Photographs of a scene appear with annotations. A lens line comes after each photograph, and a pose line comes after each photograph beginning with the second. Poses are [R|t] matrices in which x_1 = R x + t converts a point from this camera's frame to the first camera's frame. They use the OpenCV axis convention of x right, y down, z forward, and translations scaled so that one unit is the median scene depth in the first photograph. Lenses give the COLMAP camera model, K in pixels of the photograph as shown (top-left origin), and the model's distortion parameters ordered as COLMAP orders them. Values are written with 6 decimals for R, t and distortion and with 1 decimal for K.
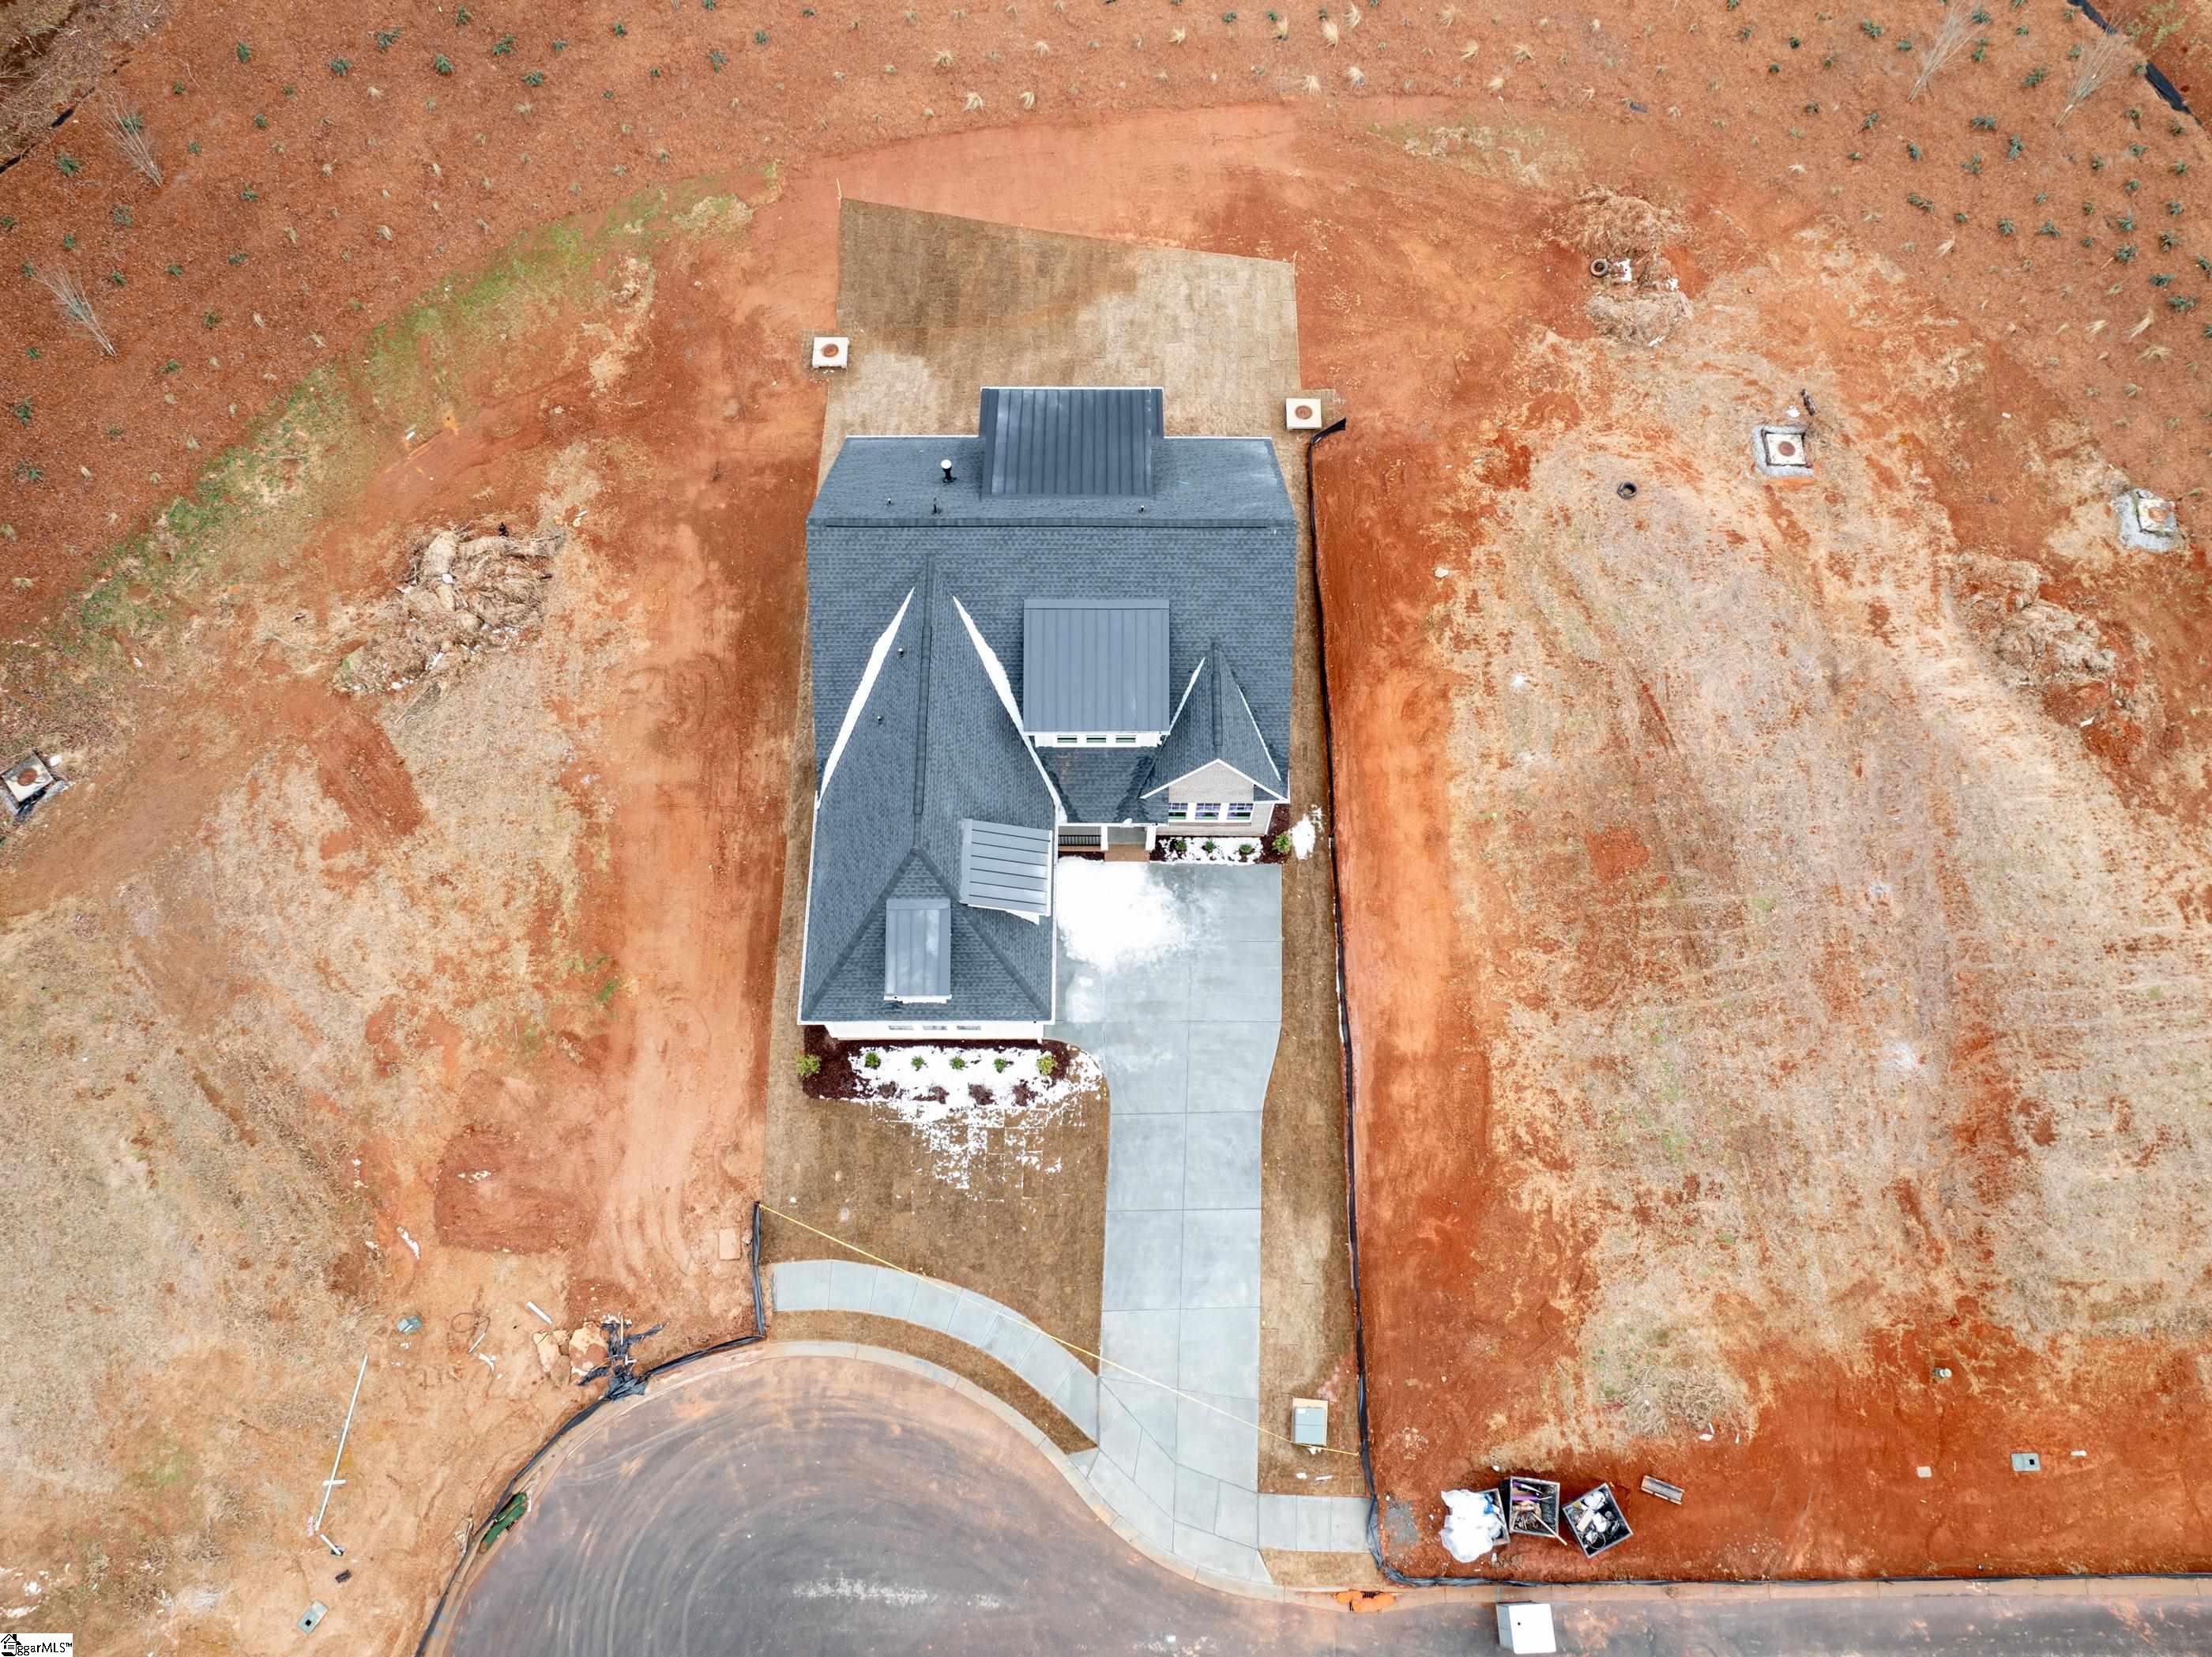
lens RADIAL K [[1564.3, 0, 1106.2], [0, 1564.3, 810.4], [0, 0, 1]] dist [-0.044317, 0.007530]
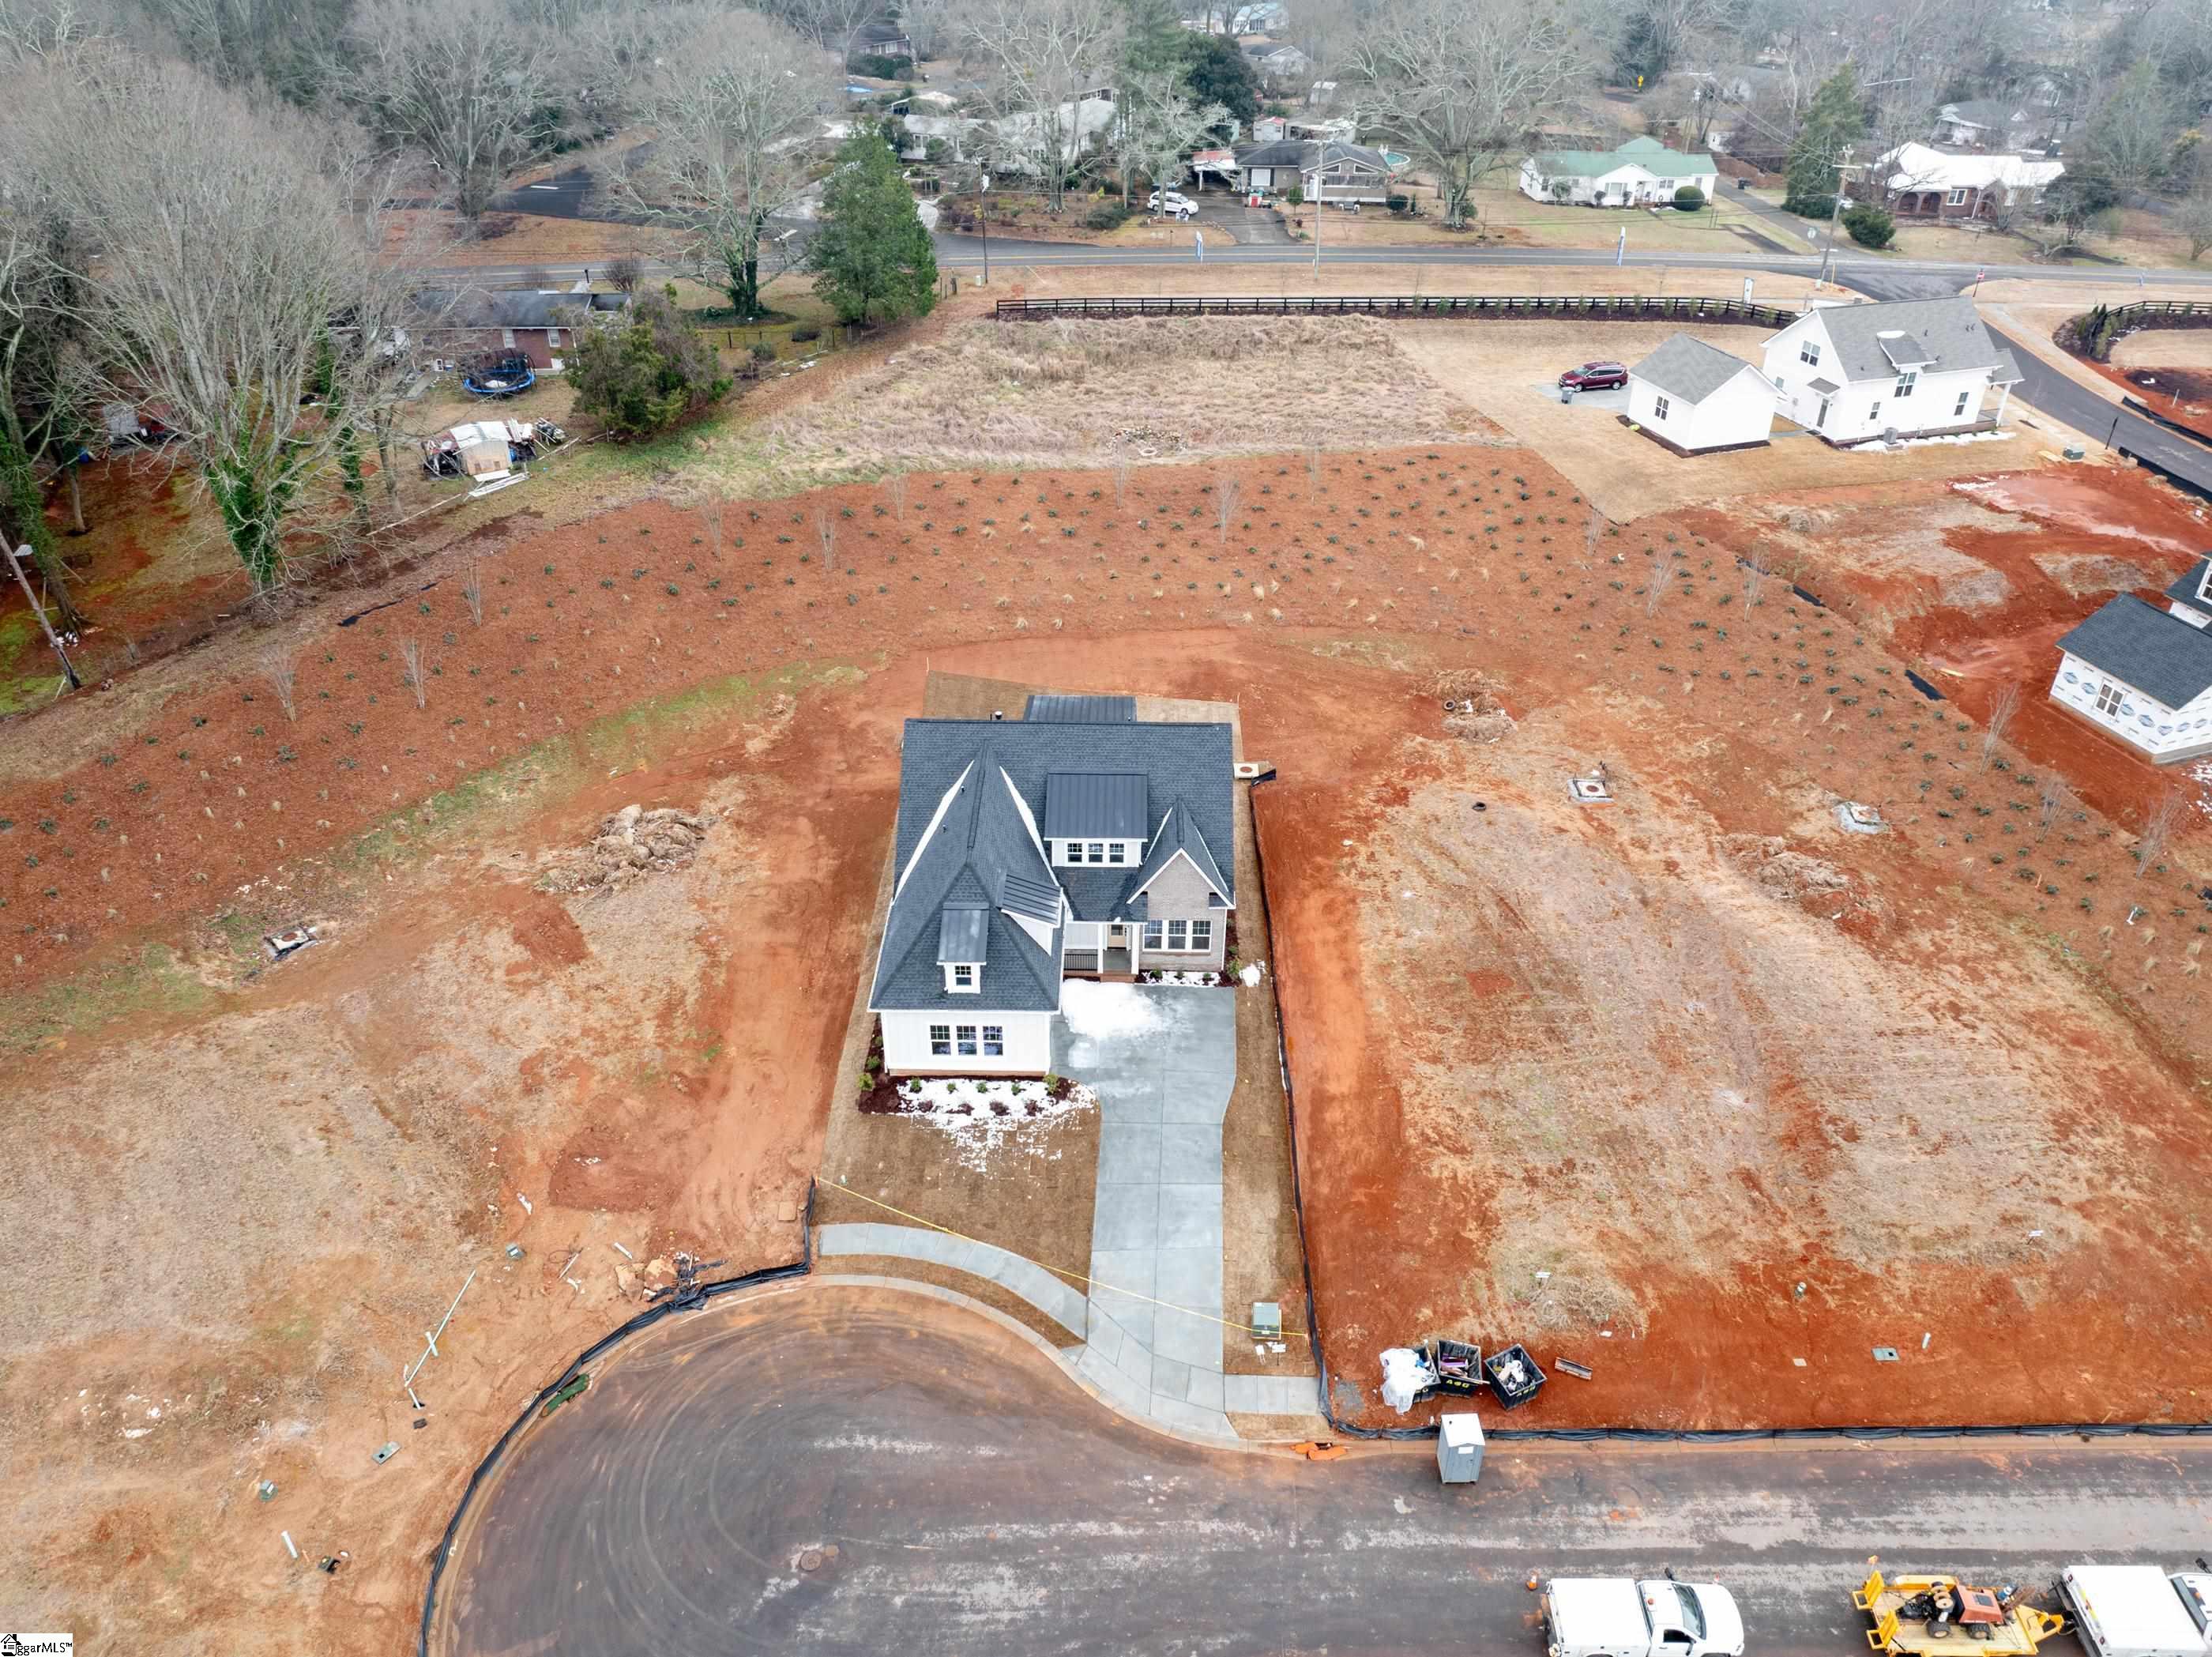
lens RADIAL K [[1564.3, 0, 1098.7], [0, 1564.3, 816.7], [0, 0, 1]] dist [-0.044317, 0.007530]
pose [[0.999850, 0.012182, -0.012348, 0.012803], [-0.017017, 0.826860, -0.562150, 0.687853], [0.003362, 0.562276, 0.826943, -0.177422]]
